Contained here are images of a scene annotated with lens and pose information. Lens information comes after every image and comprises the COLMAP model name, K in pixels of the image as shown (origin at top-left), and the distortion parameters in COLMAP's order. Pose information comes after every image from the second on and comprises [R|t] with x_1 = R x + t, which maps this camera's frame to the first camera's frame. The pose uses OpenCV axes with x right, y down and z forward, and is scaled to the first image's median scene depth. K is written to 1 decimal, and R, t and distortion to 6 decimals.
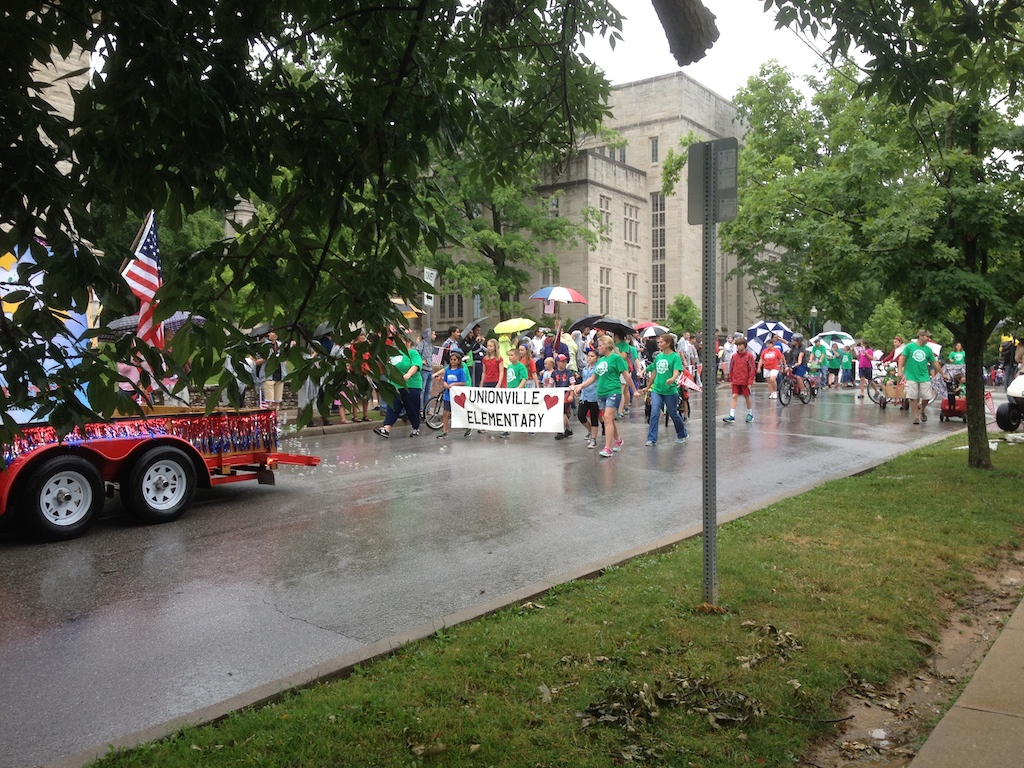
lens RADIAL K [[1043.7, 0, 512.2], [0, 1043.7, 382.8], [0, 0, 1]] dist [-0.014619, 0.000000]
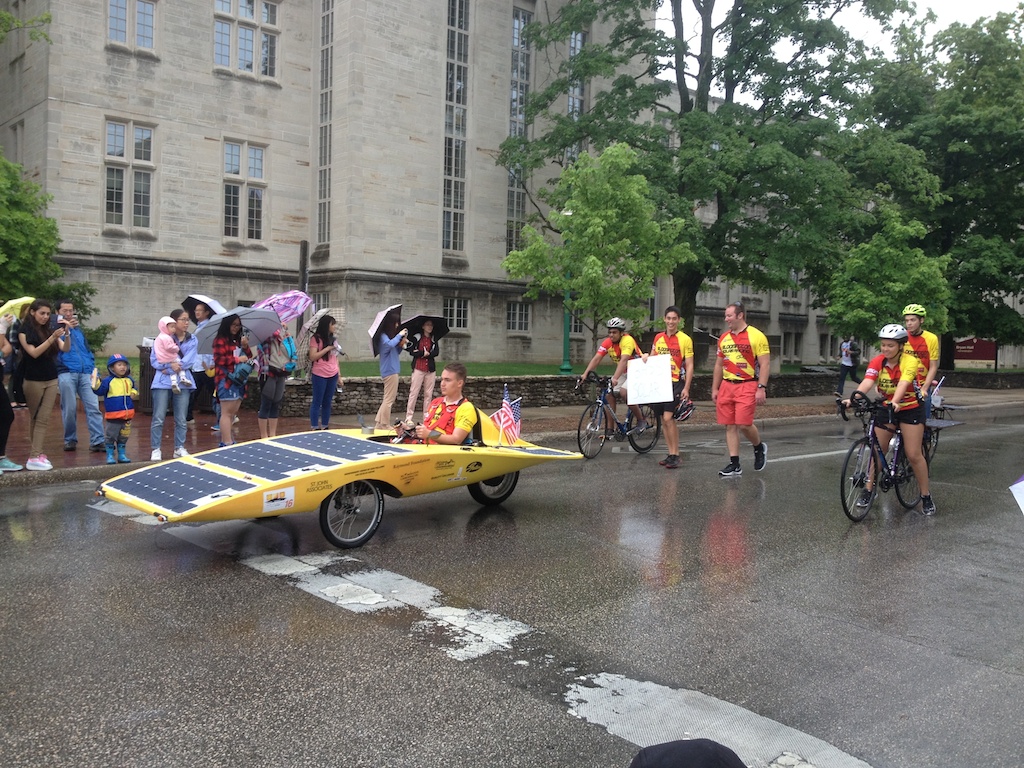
lens RADIAL K [[1043.7, 0, 516.0], [0, 1043.7, 384.9], [0, 0, 1]] dist [-0.014619, 0.000000]
pose [[0.968912, 0.026831, -0.245948, 0.345698], [-0.023251, 0.999577, 0.017450, -0.008015], [0.246312, -0.011189, 0.969126, 0.581751]]
